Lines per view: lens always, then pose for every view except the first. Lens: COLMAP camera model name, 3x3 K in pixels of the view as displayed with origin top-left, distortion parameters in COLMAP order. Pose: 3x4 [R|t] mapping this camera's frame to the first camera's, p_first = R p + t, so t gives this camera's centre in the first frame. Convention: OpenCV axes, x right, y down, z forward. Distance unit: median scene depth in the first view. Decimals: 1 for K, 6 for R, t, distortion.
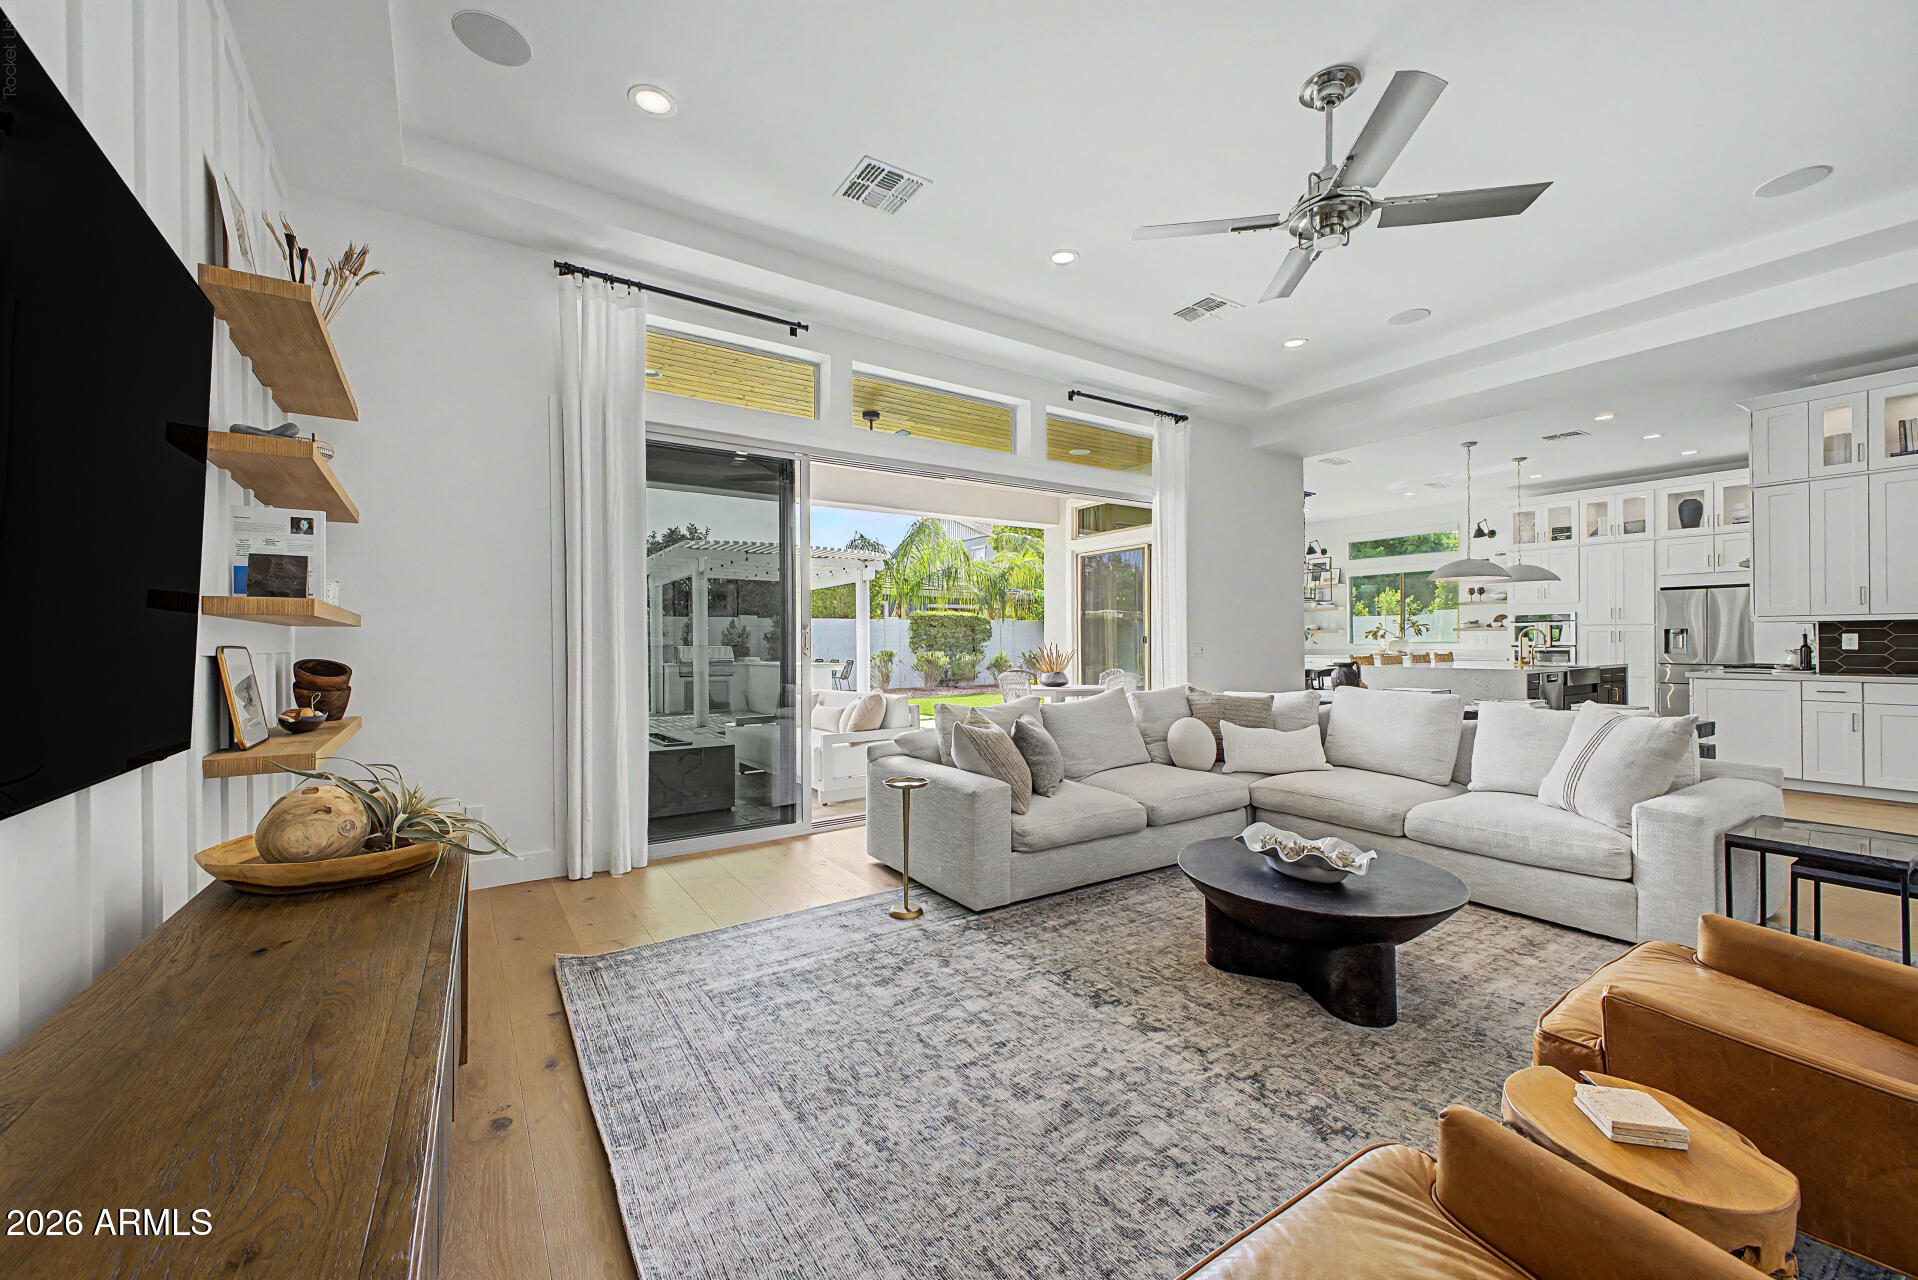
lens RADIAL K [[750.9, 0, 955.8], [0, 750.9, 634.5], [0, 0, 1]] dist [-0.000741, -0.000488]
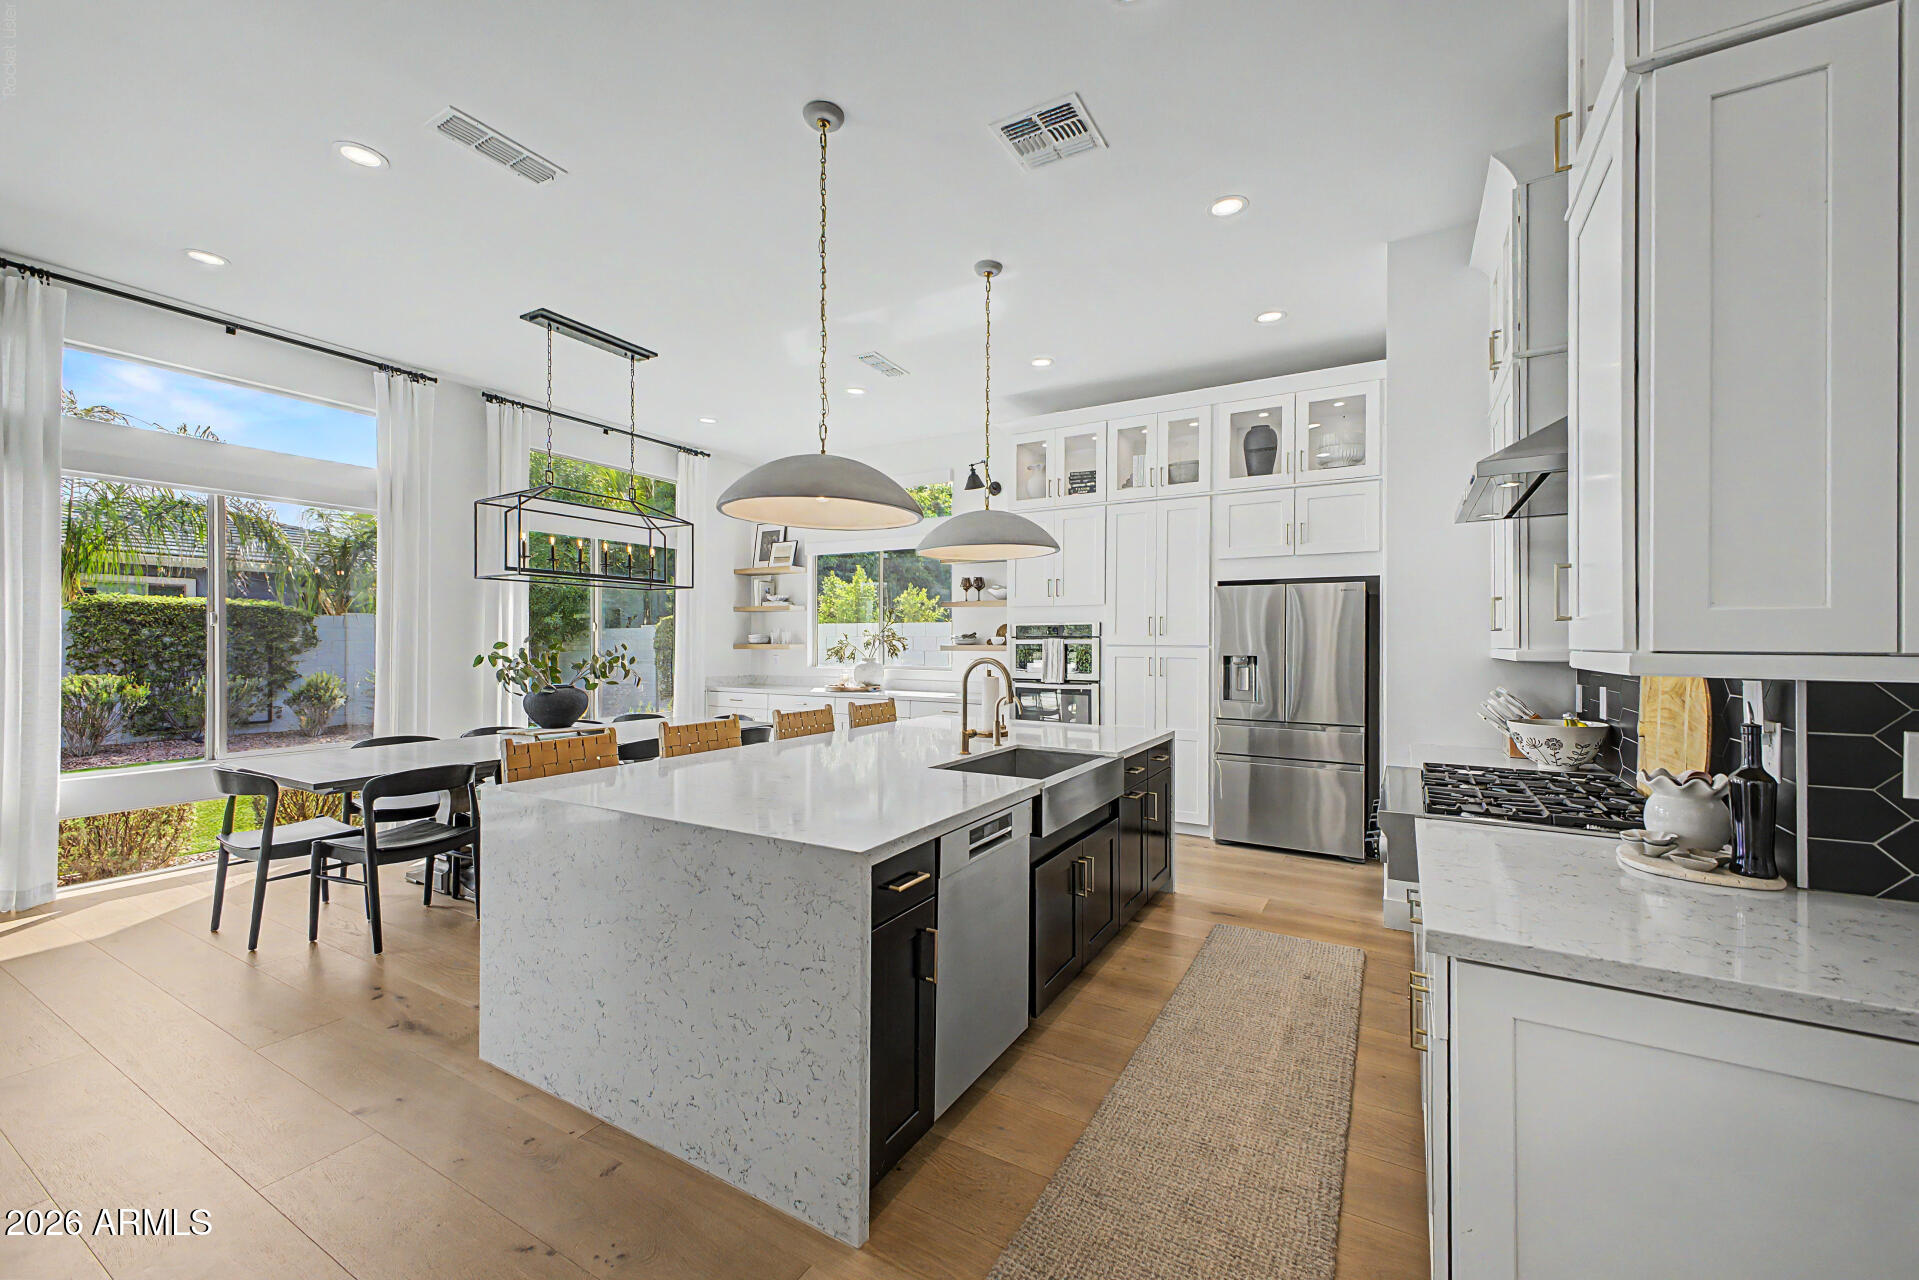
lens RADIAL K [[751.3, 0, 965.2], [0, 751.3, 641.6], [0, 0, 1]] dist [-0.000741, -0.000488]
pose [[0.889661, 0.011132, 0.456487, 0.481007], [-0.013342, 0.999910, 0.001617, -0.014953], [-0.456428, -0.007529, 0.889729, 0.546261]]
